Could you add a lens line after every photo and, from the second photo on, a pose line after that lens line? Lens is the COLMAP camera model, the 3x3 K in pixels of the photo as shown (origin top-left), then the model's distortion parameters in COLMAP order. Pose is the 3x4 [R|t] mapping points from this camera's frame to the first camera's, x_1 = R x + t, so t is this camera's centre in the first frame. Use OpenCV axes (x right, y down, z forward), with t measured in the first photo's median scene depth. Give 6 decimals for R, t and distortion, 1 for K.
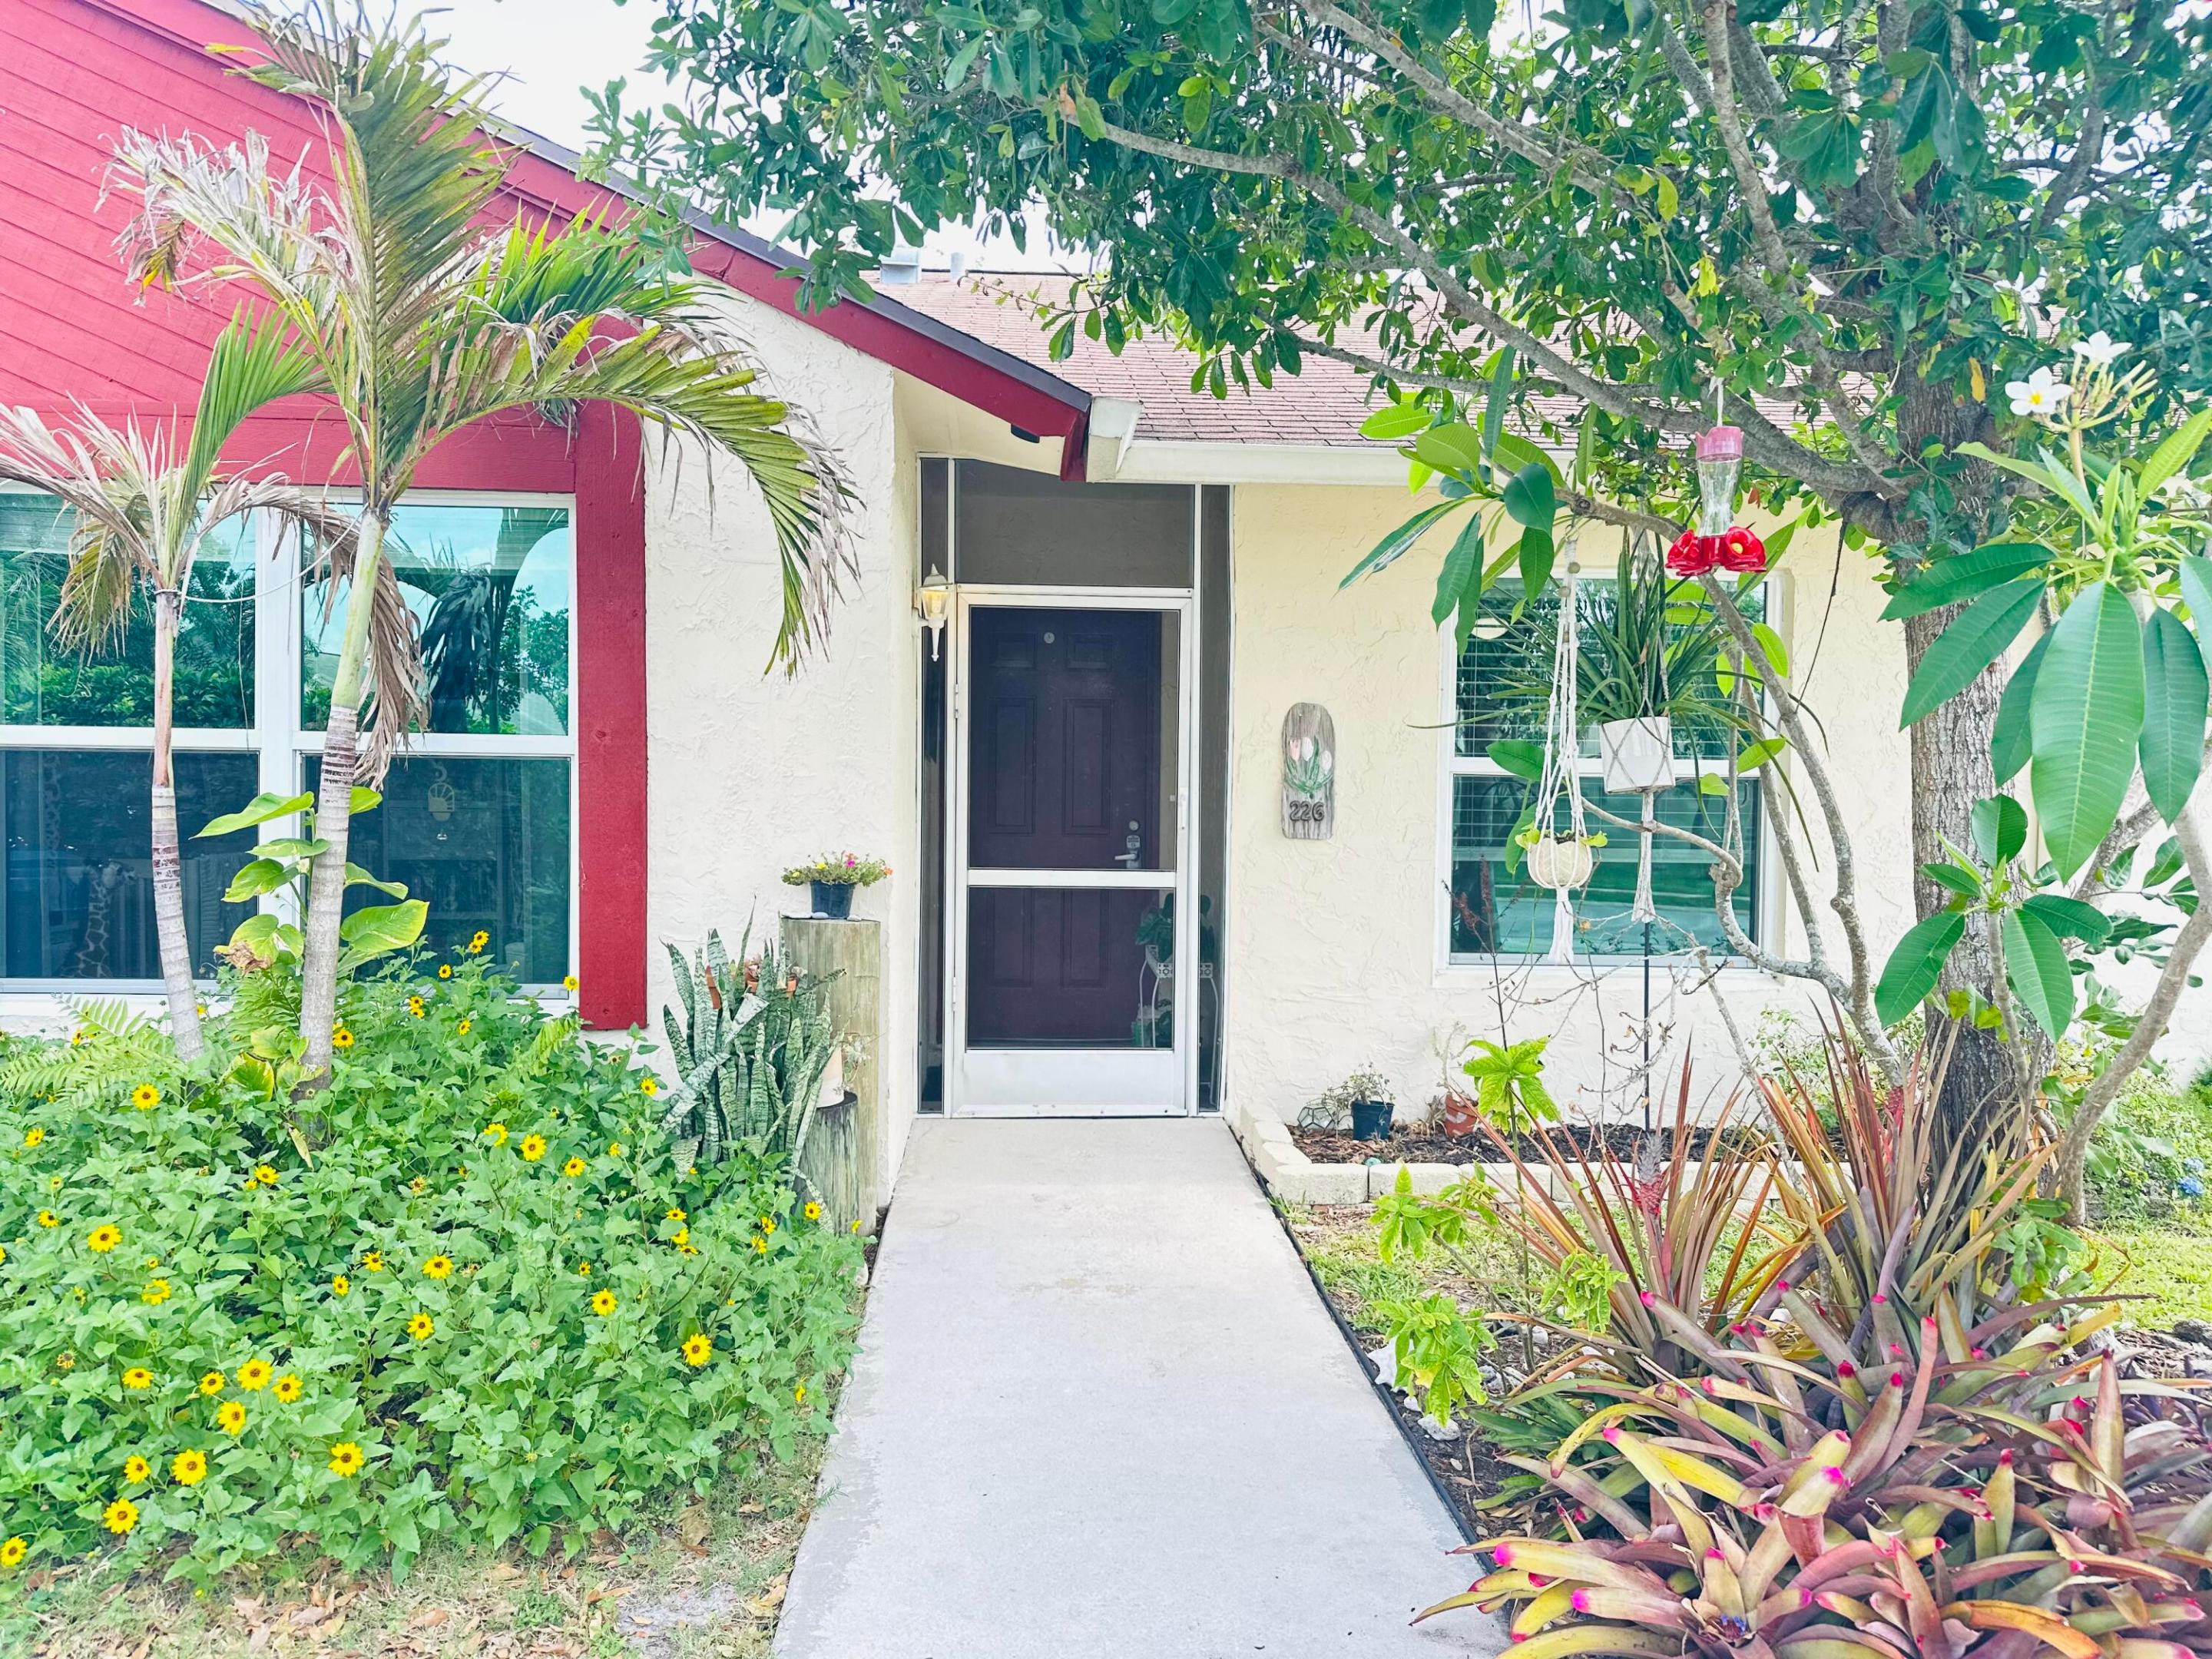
lens RADIAL K [[1581.2, 0, 1101.7], [0, 1581.2, 820.3], [0, 0, 1]] dist [0.064902, -0.126373]
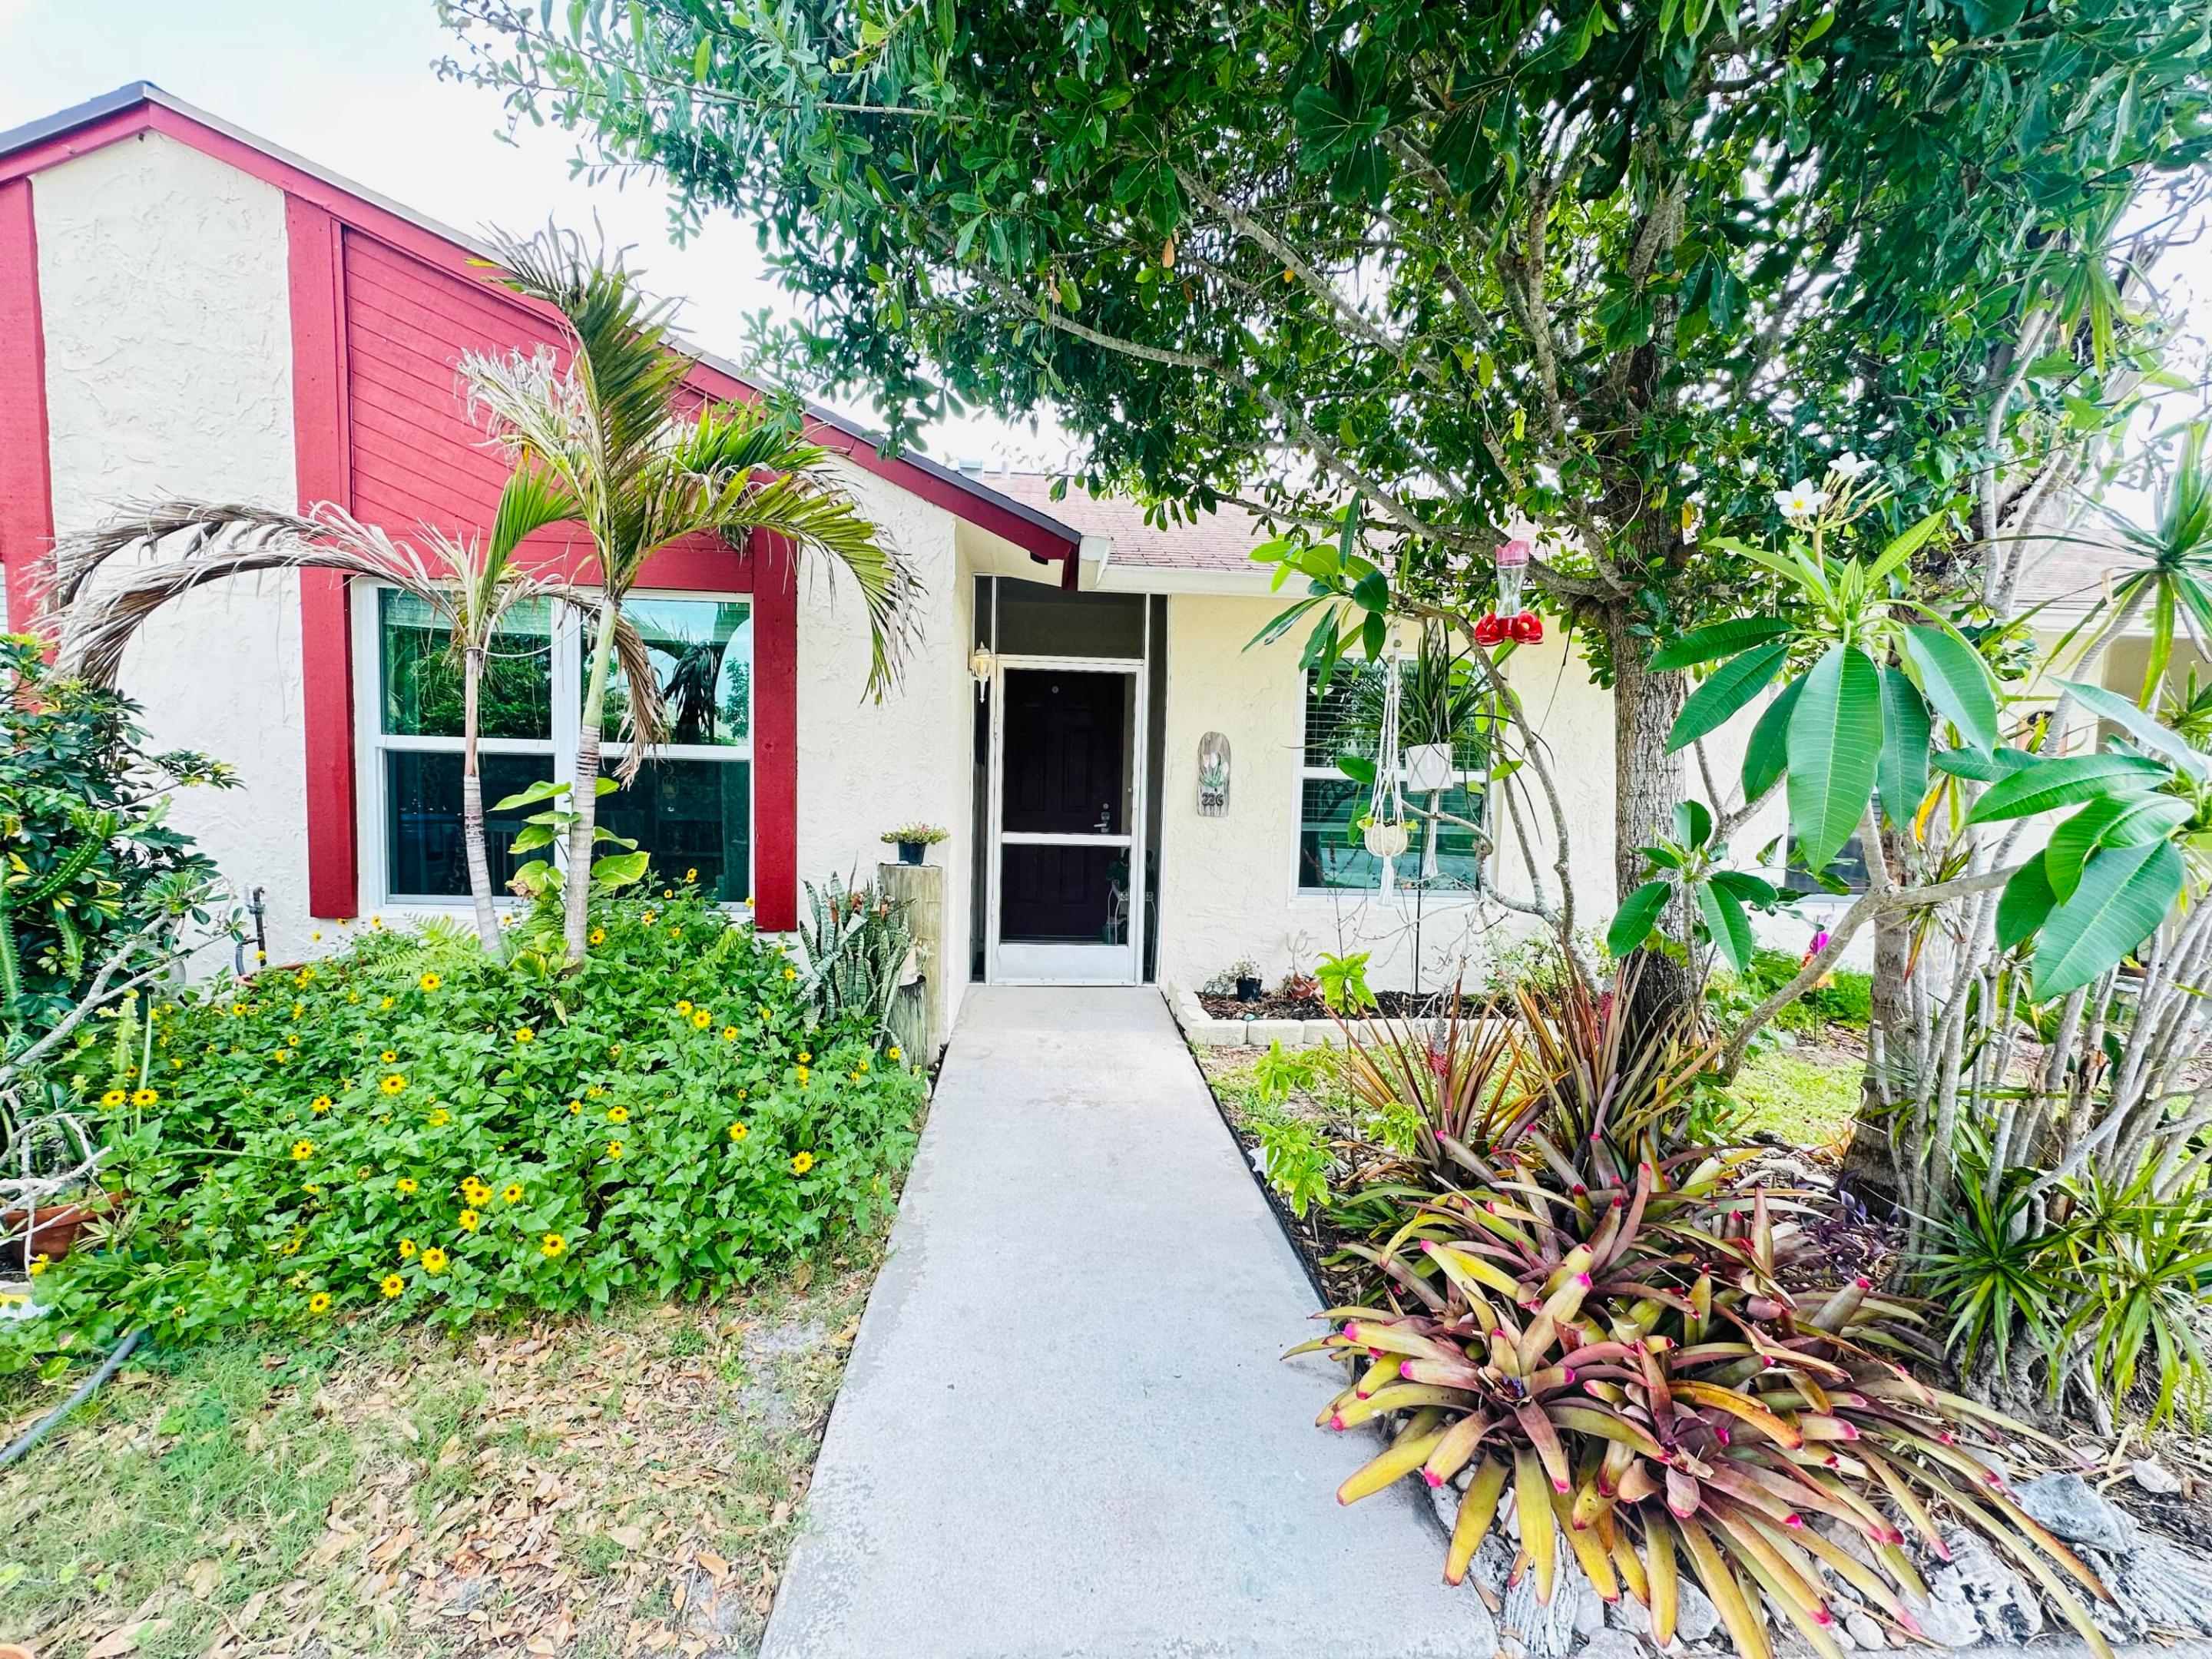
lens RADIAL K [[882.0, 0, 1106.0], [0, 882.0, 829.5], [0, 0, 1]] dist [-0.022182, 0.000117]
pose [[0.999785, 0.012303, 0.016667, 0.009401], [-0.012890, 0.999284, 0.035580, -0.007938], [-0.016217, -0.035787, 0.999228, 0.148687]]
